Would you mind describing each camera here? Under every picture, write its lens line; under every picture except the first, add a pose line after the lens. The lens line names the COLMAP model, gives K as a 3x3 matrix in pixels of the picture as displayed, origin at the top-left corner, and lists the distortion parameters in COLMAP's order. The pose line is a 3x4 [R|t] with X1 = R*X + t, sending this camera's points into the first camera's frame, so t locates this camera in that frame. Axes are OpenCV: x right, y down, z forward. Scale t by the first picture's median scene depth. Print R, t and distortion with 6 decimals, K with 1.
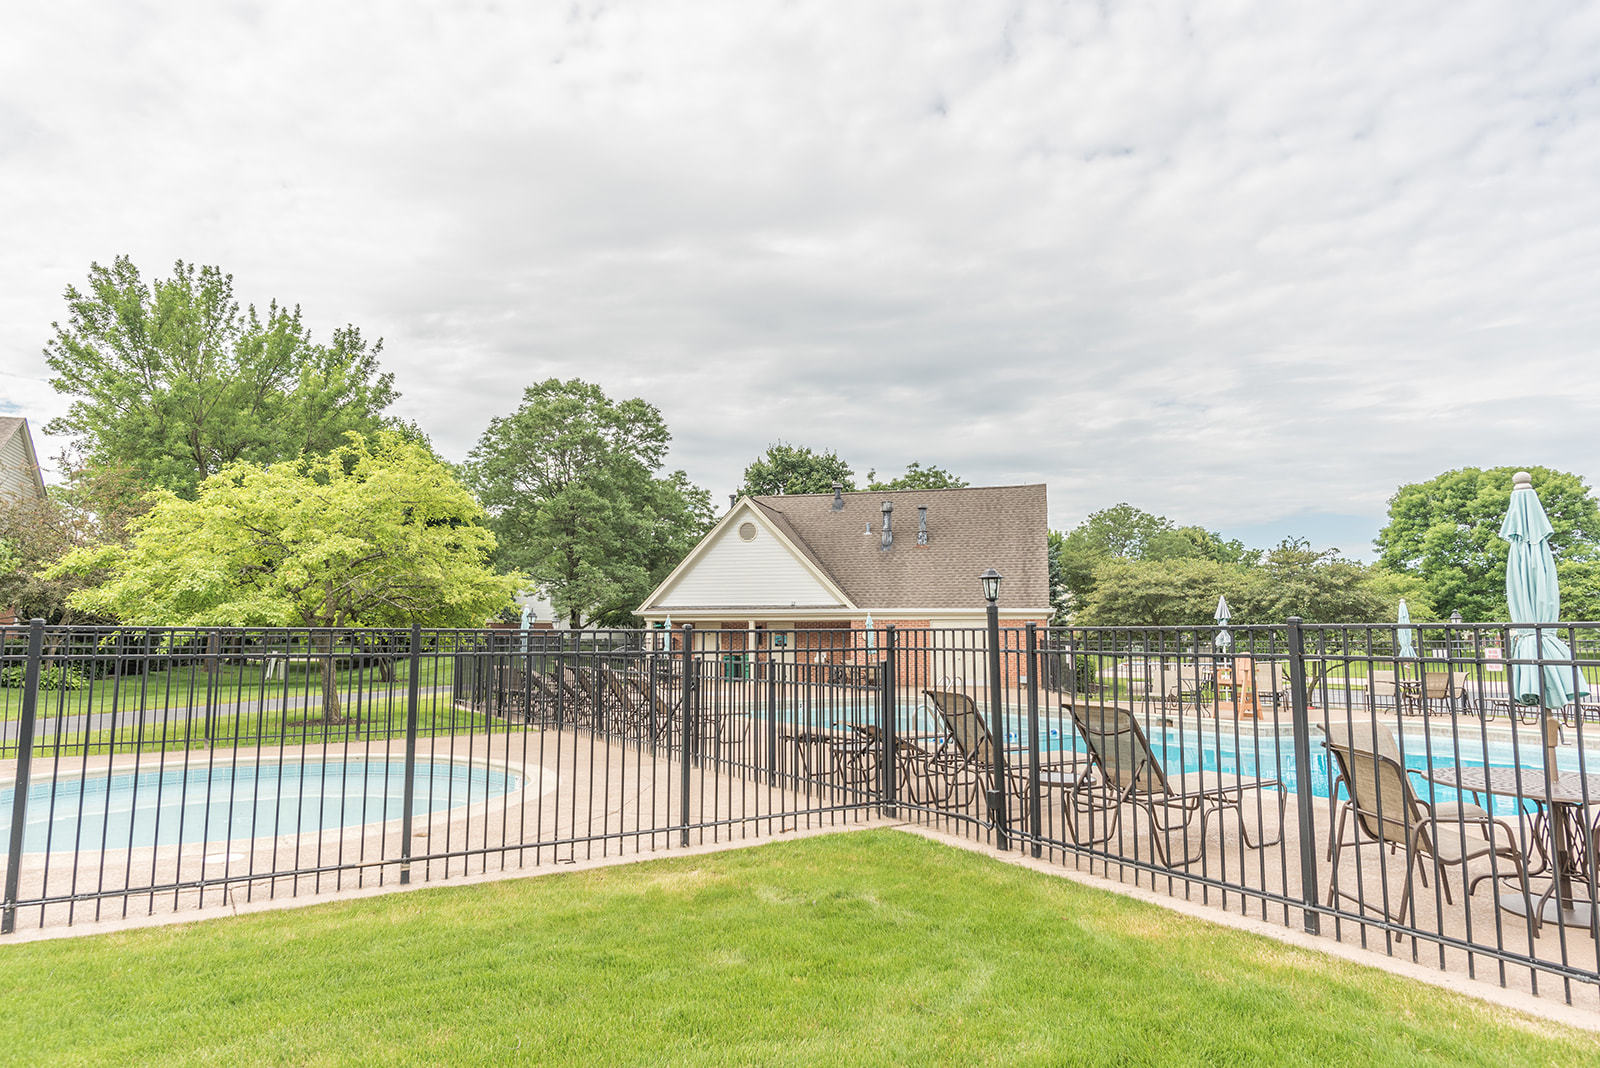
lens RADIAL K [[927.4, 0, 800.7], [0, 927.4, 502.8], [0, 0, 1]] dist [0.000003, 0.002102]
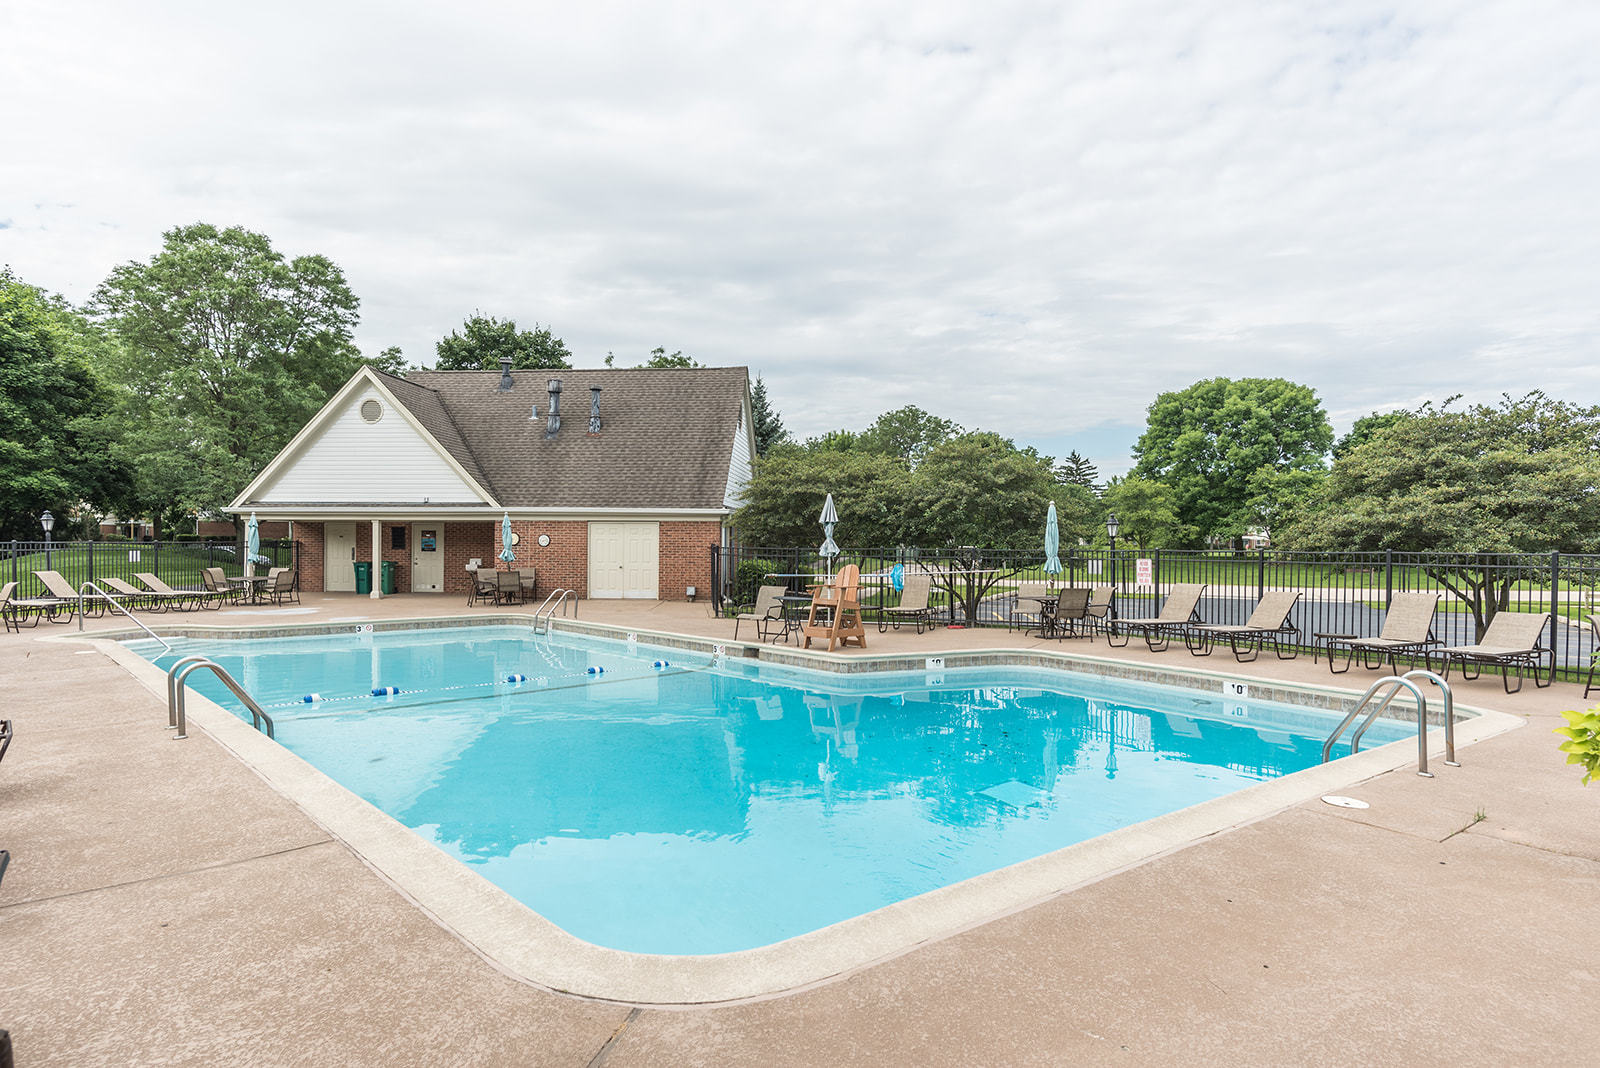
lens RADIAL K [[925.4, 0, 800.0], [0, 925.4, 534.0], [0, 0, 1]] dist [-0.004789, -0.000551]
pose [[0.983884, 0.005387, 0.178726, 0.080322], [-0.030277, 0.990131, 0.136835, 0.007410], [-0.176225, -0.140042, 0.974337, 0.062439]]
